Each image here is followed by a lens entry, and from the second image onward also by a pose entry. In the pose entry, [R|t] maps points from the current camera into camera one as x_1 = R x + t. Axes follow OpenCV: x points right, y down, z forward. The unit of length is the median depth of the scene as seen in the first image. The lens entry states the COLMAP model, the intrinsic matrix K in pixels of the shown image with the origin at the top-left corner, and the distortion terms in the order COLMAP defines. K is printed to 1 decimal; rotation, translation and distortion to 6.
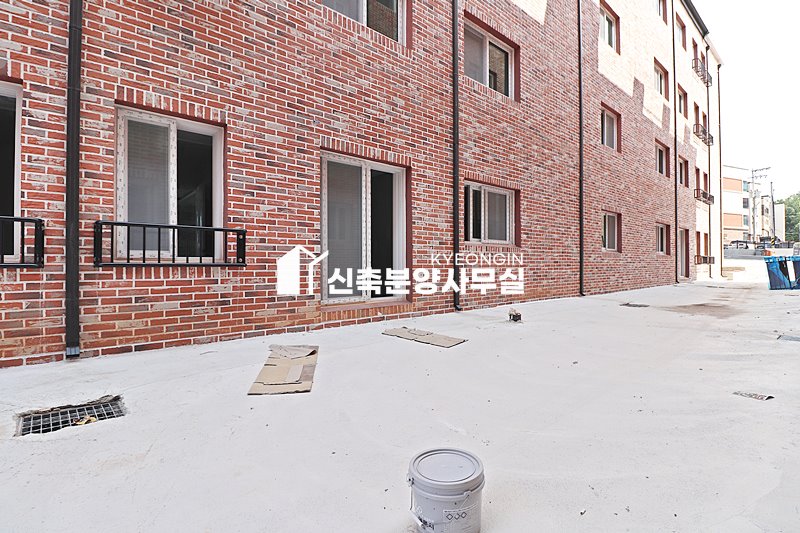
lens RADIAL K [[374.5, 0, 396.6], [0, 374.5, 265.8], [0, 0, 1]] dist [0.002870, -0.000379]
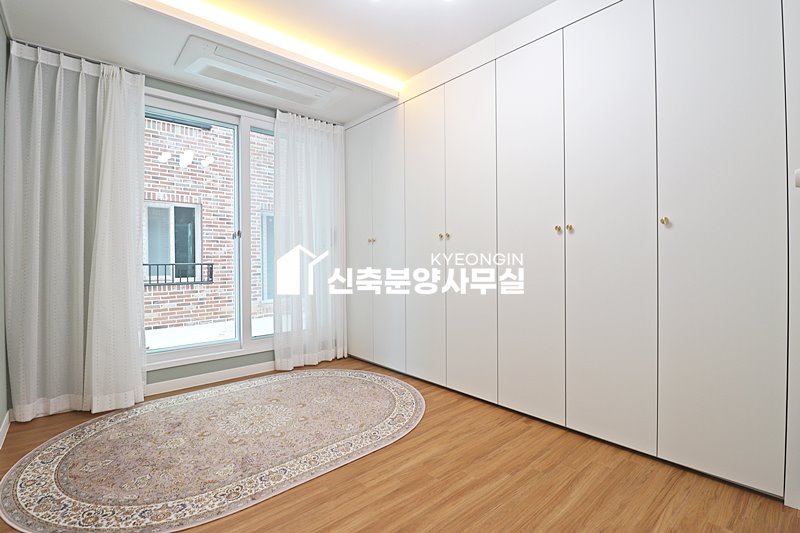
lens RADIAL K [[374.5, 0, 403.0], [0, 374.5, 262.0], [0, 0, 1]] dist [0.002870, -0.000379]
pose [[0.999747, -0.016366, 0.015420, 0.497075], [0.016507, 0.999823, -0.009064, -0.069170], [-0.015269, 0.009316, 0.999840, -0.841352]]
